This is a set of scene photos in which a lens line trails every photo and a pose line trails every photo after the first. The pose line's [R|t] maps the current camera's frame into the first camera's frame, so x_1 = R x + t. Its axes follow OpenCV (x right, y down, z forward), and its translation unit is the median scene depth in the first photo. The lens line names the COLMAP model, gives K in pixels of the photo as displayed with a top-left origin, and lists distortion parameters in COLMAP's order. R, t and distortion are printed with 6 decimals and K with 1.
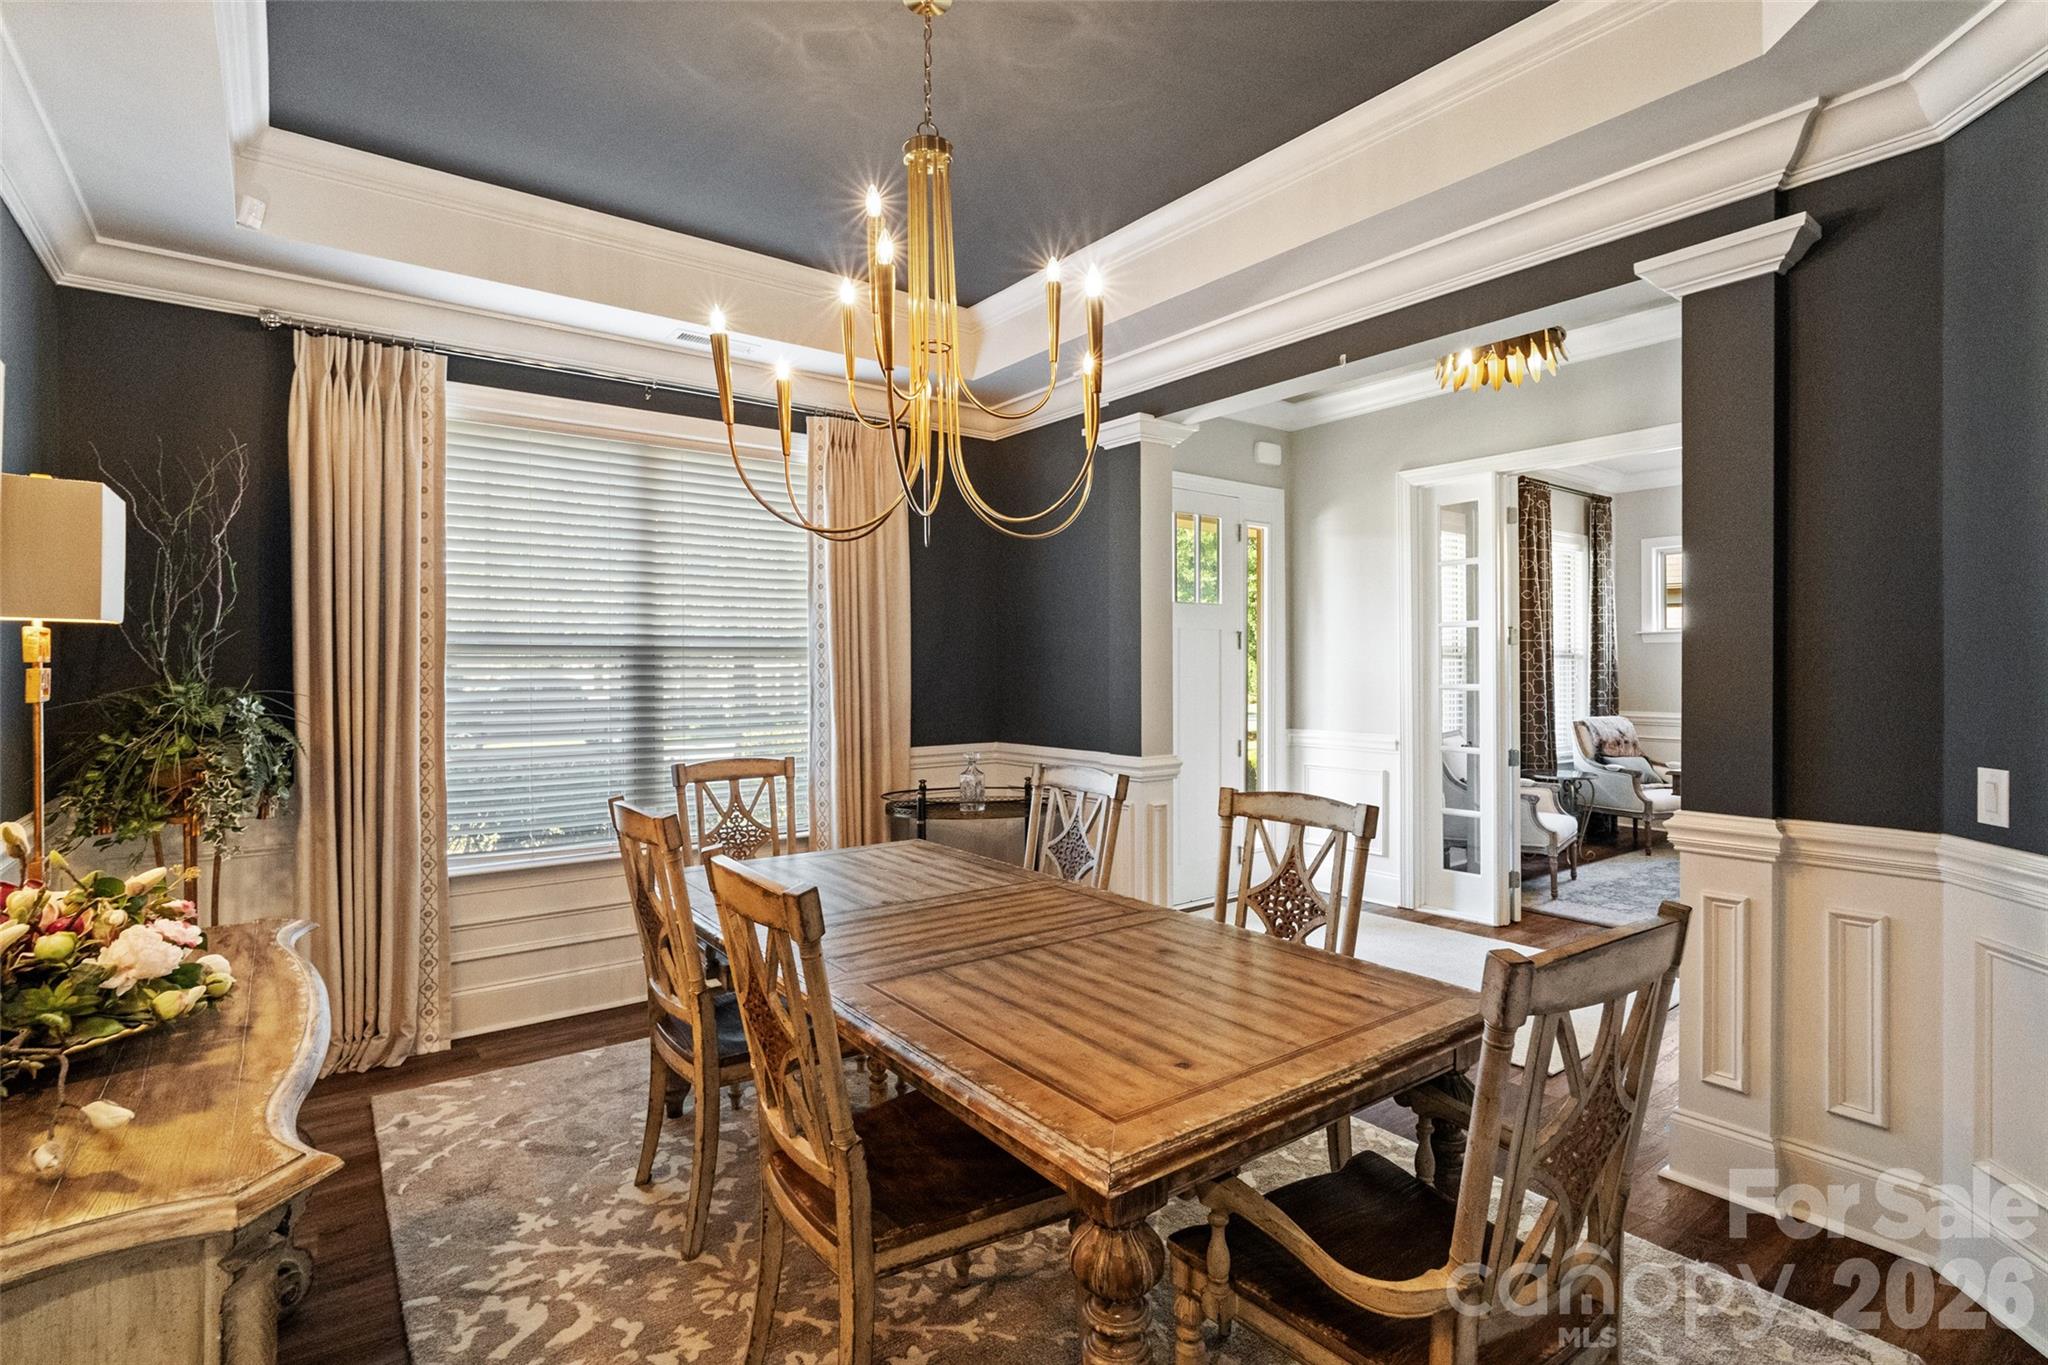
lens RADIAL K [[979.2, 0, 1016.5], [0, 979.2, 673.7], [0, 0, 1]] dist [-0.006229, 0.000312]
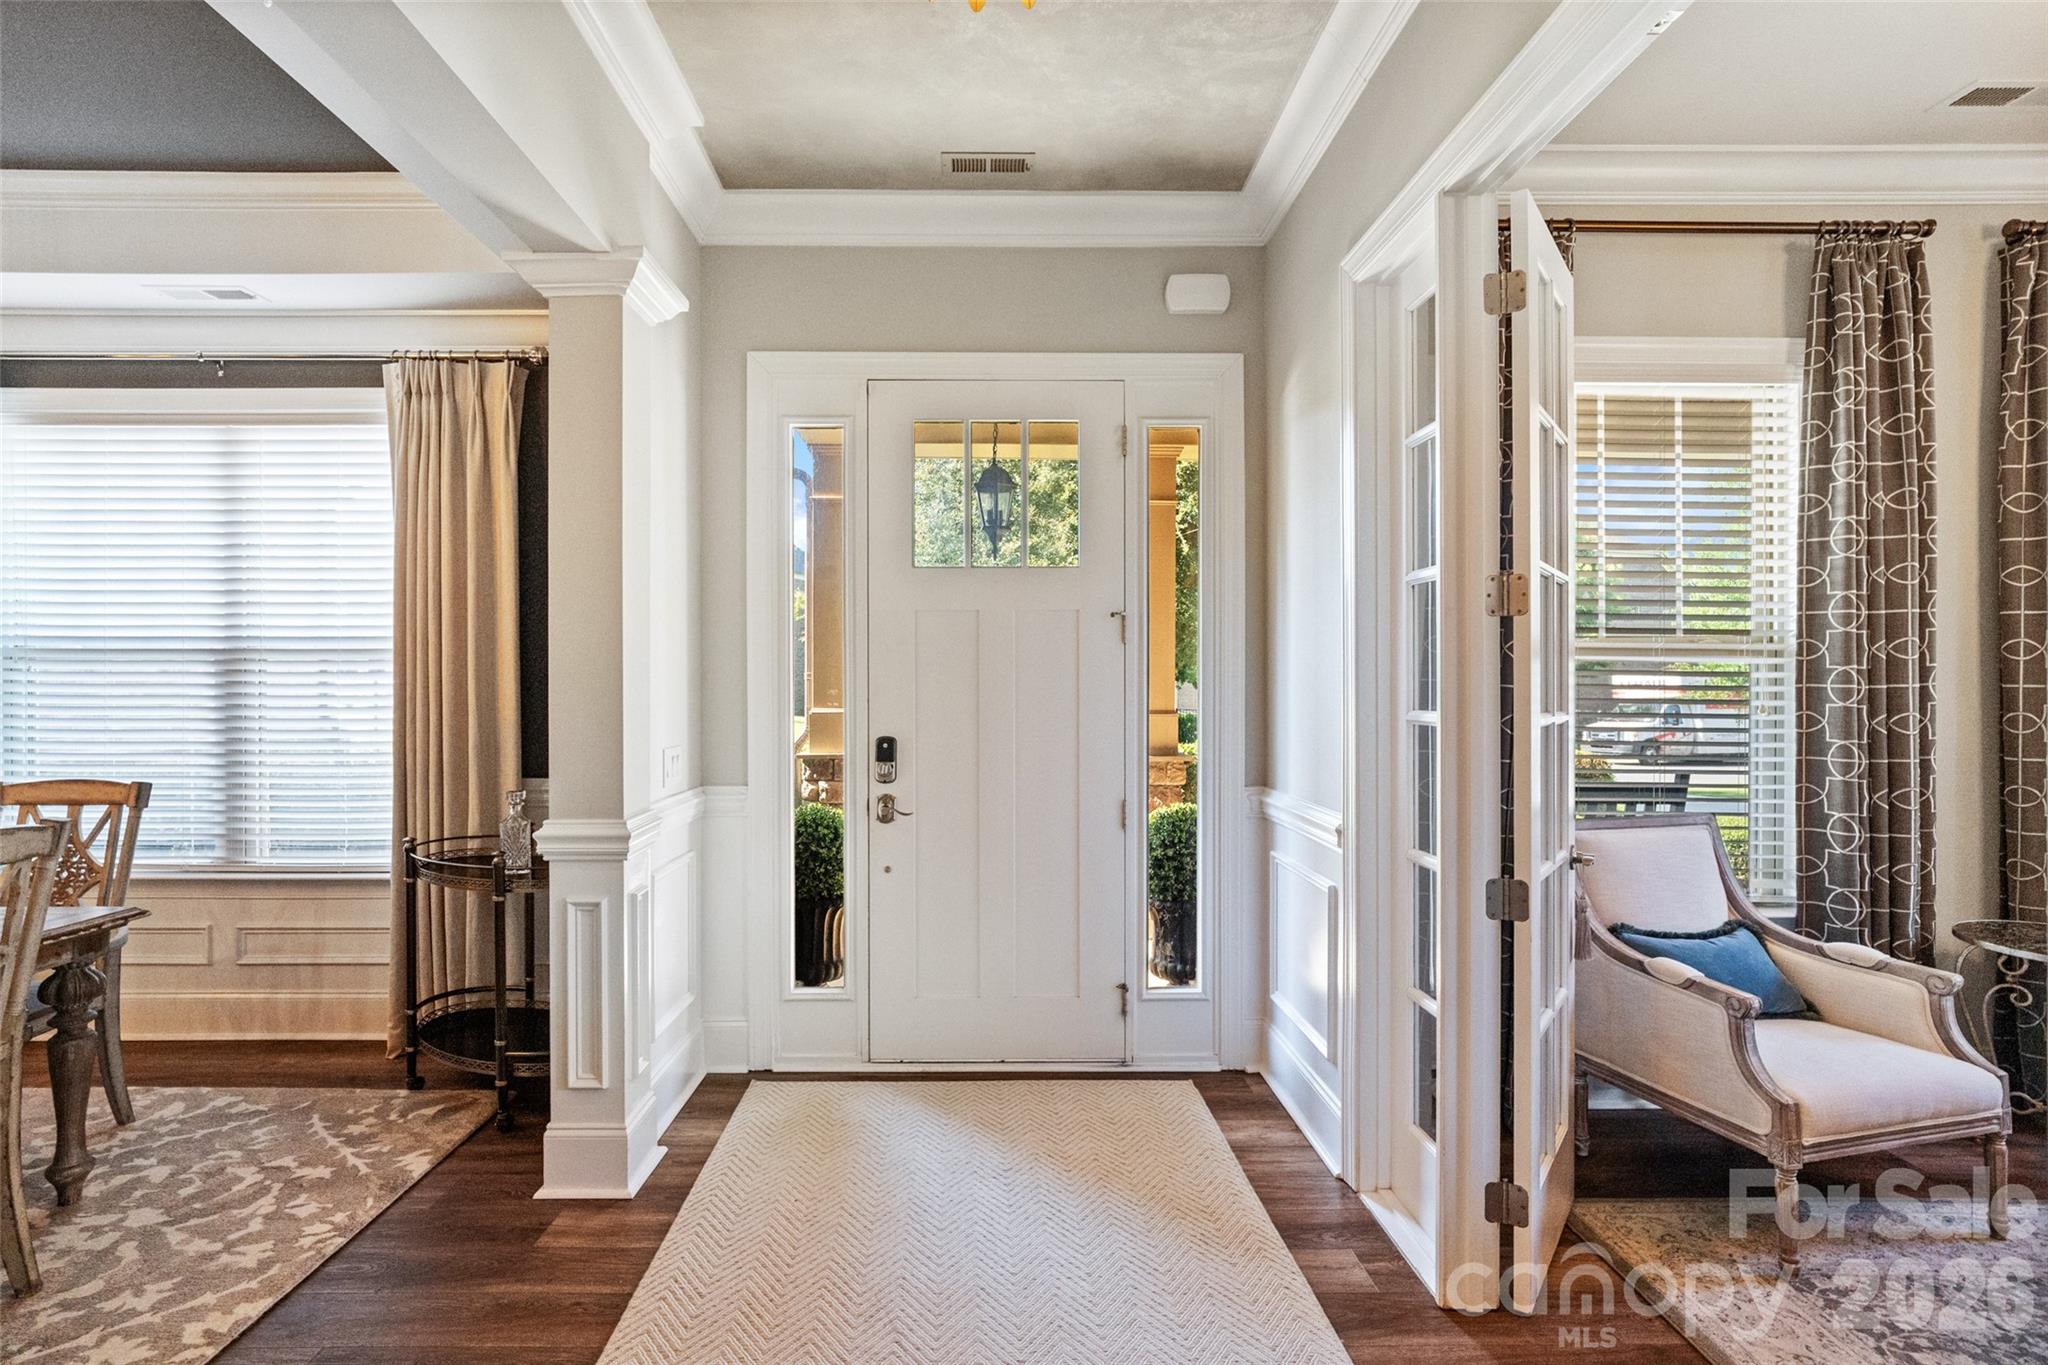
lens RADIAL K [[989.1, 0, 987.3], [0, 989.1, 685.9], [0, 0, 1]] dist [0.000000, 0.000777]
pose [[0.801750, 0.001760, -0.597657, 0.717394], [-0.007570, 0.999945, -0.007211, 0.006607], [0.597612, 0.010305, 0.801719, 0.682720]]
